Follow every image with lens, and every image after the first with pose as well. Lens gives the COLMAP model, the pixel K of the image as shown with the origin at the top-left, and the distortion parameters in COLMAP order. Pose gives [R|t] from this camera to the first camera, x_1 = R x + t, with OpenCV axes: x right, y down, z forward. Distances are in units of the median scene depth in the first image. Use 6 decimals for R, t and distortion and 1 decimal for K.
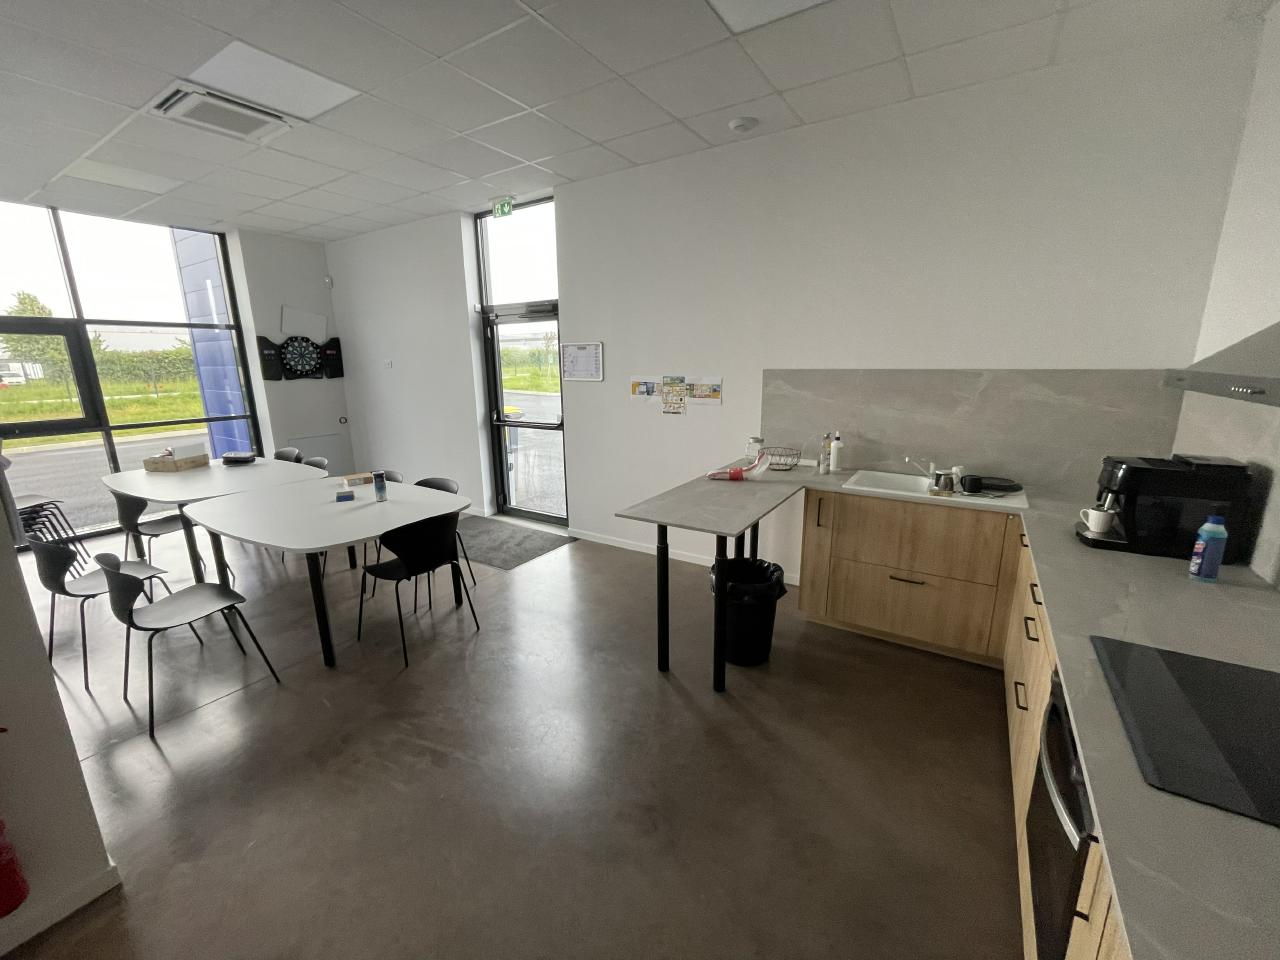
lens RADIAL K [[518.6, 0, 640.0], [0, 518.6, 480.0], [0, 0, 1]] dist [-0.002370, -0.000326]
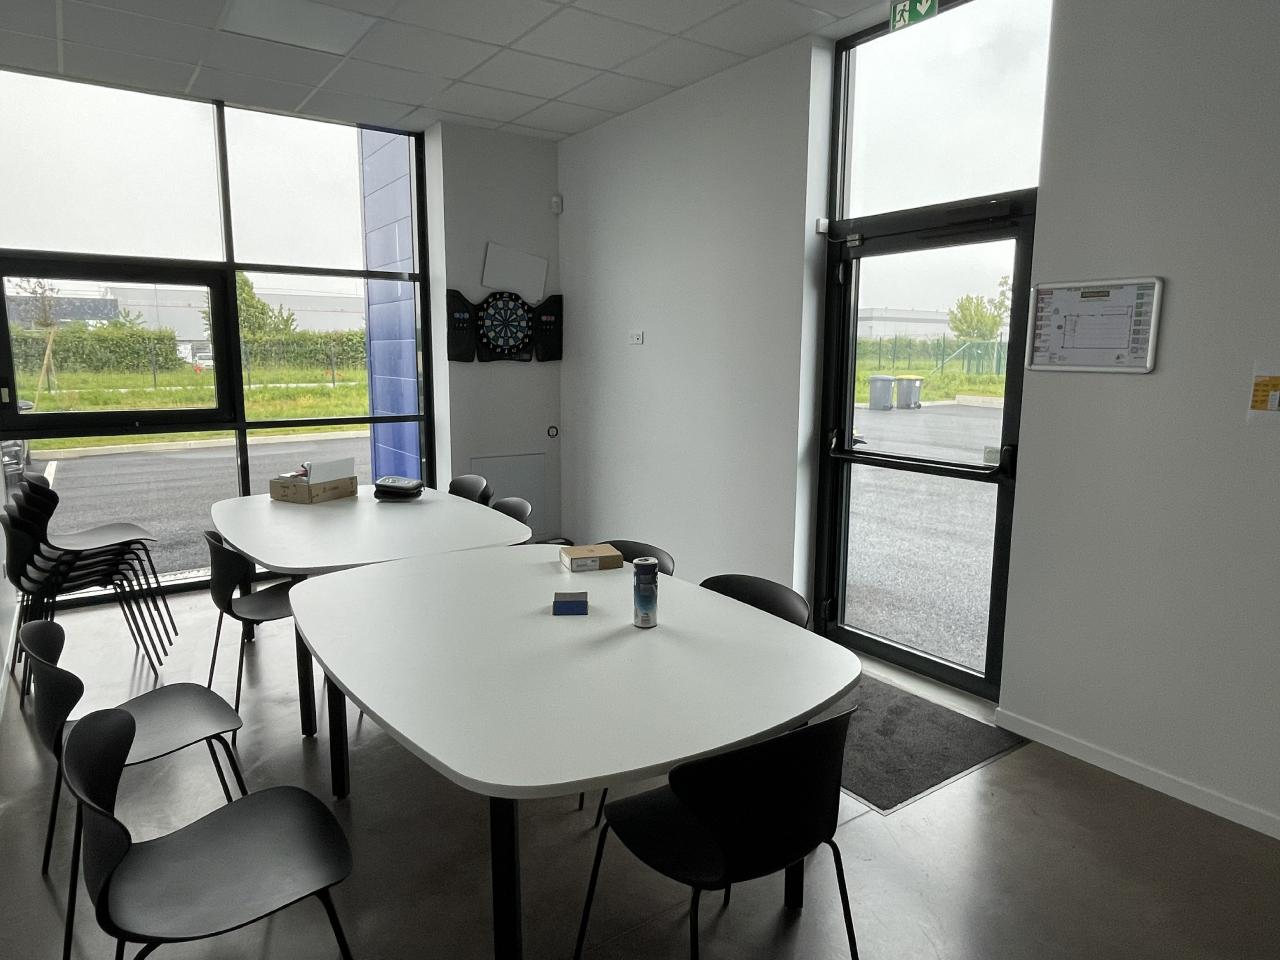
lens RADIAL K [[789.7, 0, 640.0], [0, 789.7, 480.0], [0, 0, 1]] dist [-0.001791, -0.001691]
pose [[0.926517, 0.076445, -0.368406, -0.186465], [-0.101353, 0.993657, -0.048709, -0.033954], [0.362345, 0.082468, 0.928388, 0.260445]]
